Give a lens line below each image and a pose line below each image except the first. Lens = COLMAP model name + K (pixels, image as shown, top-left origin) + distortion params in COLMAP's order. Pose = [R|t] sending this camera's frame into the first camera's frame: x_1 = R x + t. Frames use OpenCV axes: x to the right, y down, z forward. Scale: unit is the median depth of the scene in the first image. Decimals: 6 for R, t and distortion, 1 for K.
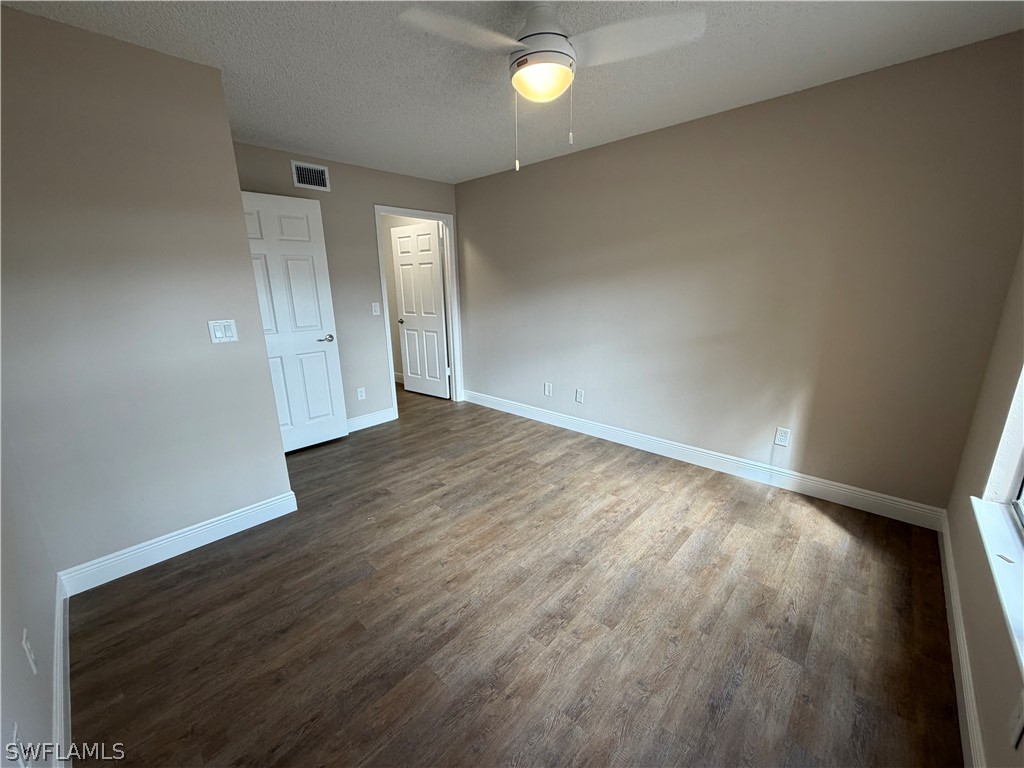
lens RADIAL K [[407.6, 0, 509.9], [0, 407.6, 385.2], [0, 0, 1]] dist [0.001916, -0.000271]
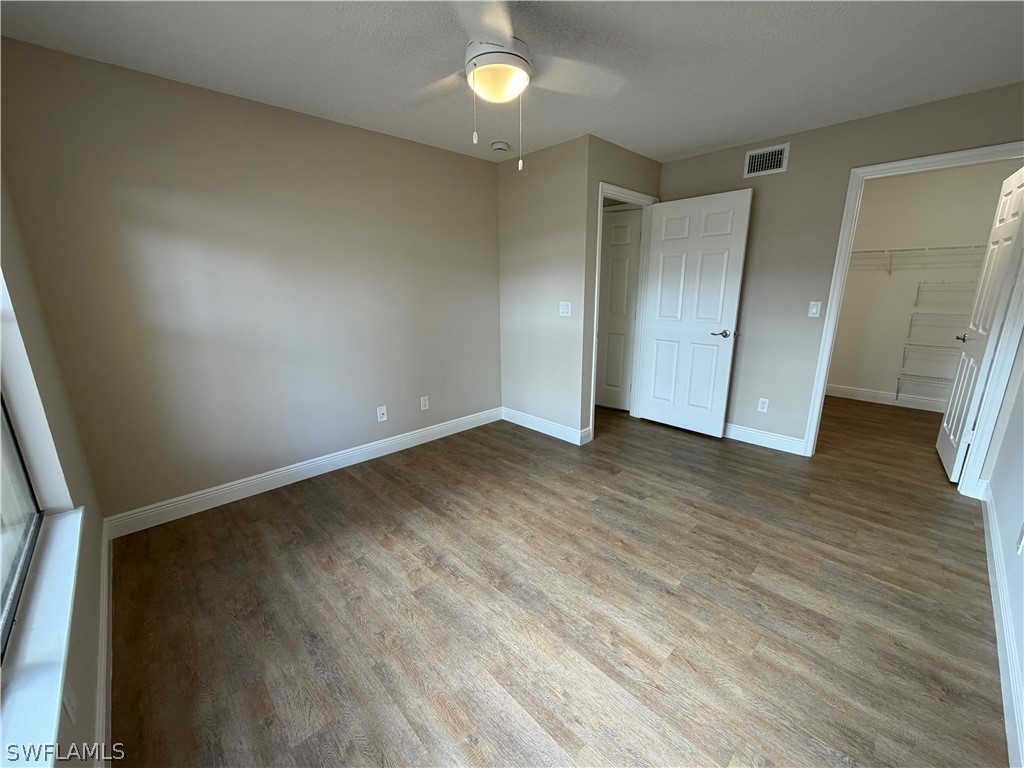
lens RADIAL K [[407.6, 0, 509.9], [0, 407.6, 385.2], [0, 0, 1]] dist [0.001916, -0.000271]
pose [[-0.059732, 0.257517, -0.964426, 0.805039], [-0.234346, 0.935531, 0.264316, -0.200243], [0.970317, 0.241797, 0.004467, 0.773574]]
